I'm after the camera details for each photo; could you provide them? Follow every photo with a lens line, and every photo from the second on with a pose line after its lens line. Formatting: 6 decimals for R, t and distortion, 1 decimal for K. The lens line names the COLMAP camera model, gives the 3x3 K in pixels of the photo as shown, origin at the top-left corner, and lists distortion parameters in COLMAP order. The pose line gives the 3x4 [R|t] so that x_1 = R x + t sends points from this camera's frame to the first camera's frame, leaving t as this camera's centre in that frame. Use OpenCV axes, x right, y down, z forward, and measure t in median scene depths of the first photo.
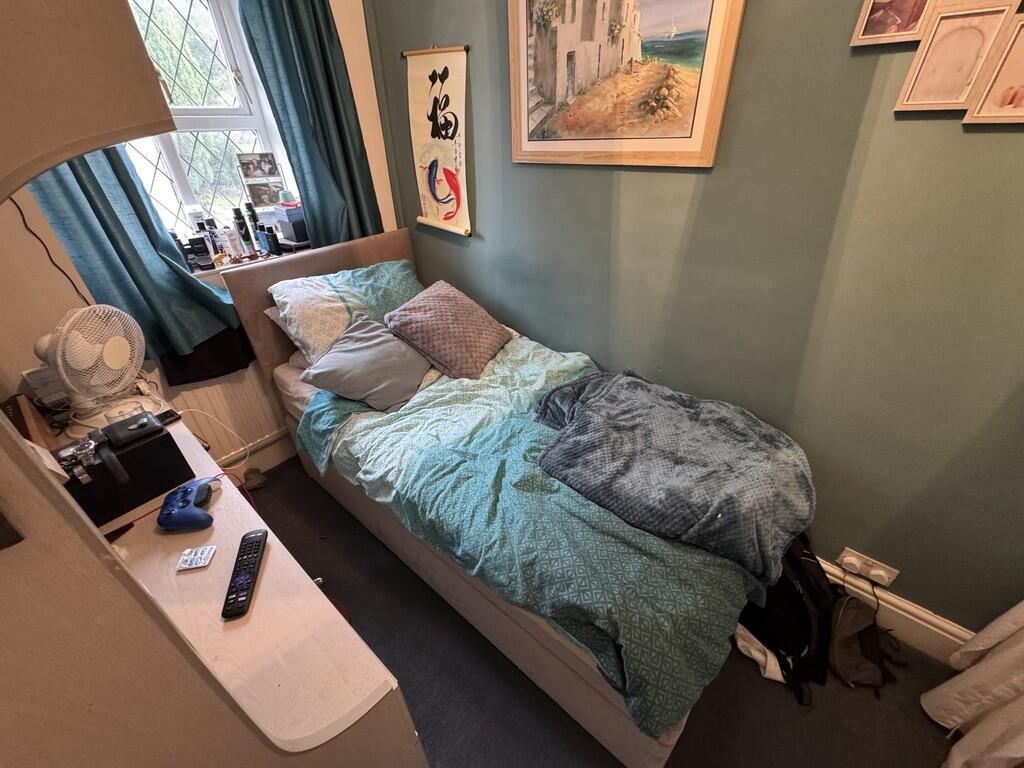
lens RADIAL K [[406.9, 0, 512.3], [0, 406.9, 383.1], [0, 0, 1]] dist [-0.002747, 0.000920]
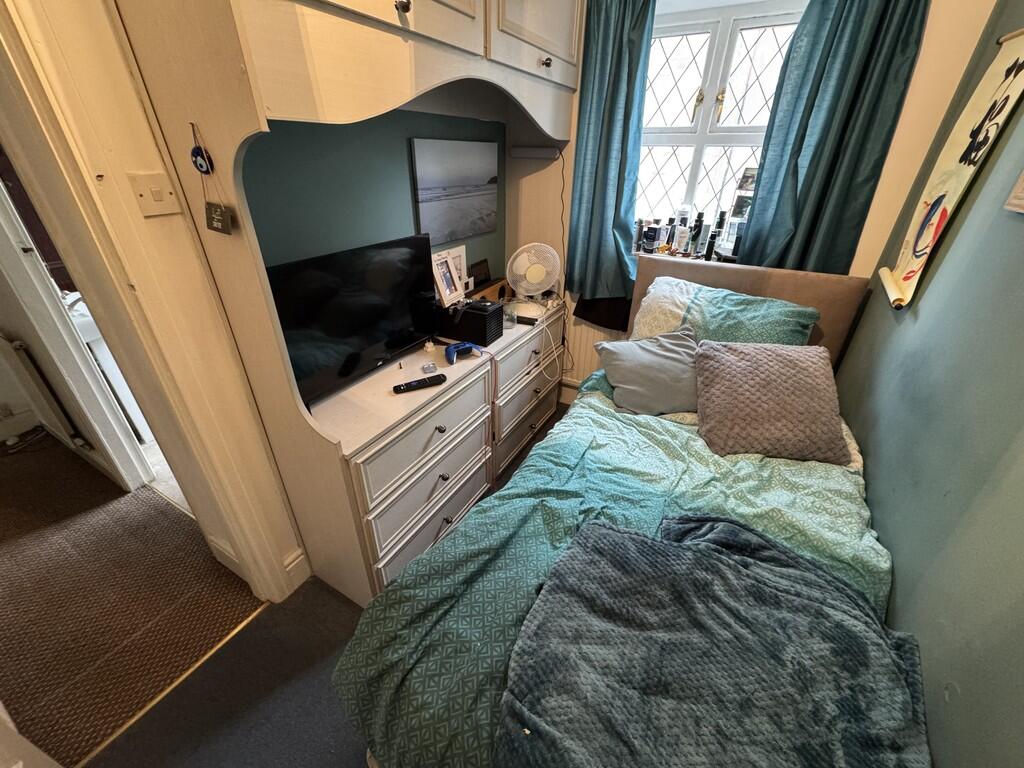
lens RADIAL K [[406.9, 0, 512.3], [0, 406.9, 383.1], [0, 0, 1]] dist [-0.002747, 0.000920]
pose [[0.189194, 0.506513, -0.841219, 0.446557], [-0.537589, 0.770327, 0.342921, -0.178178], [0.821708, 0.387352, 0.418037, 0.290198]]
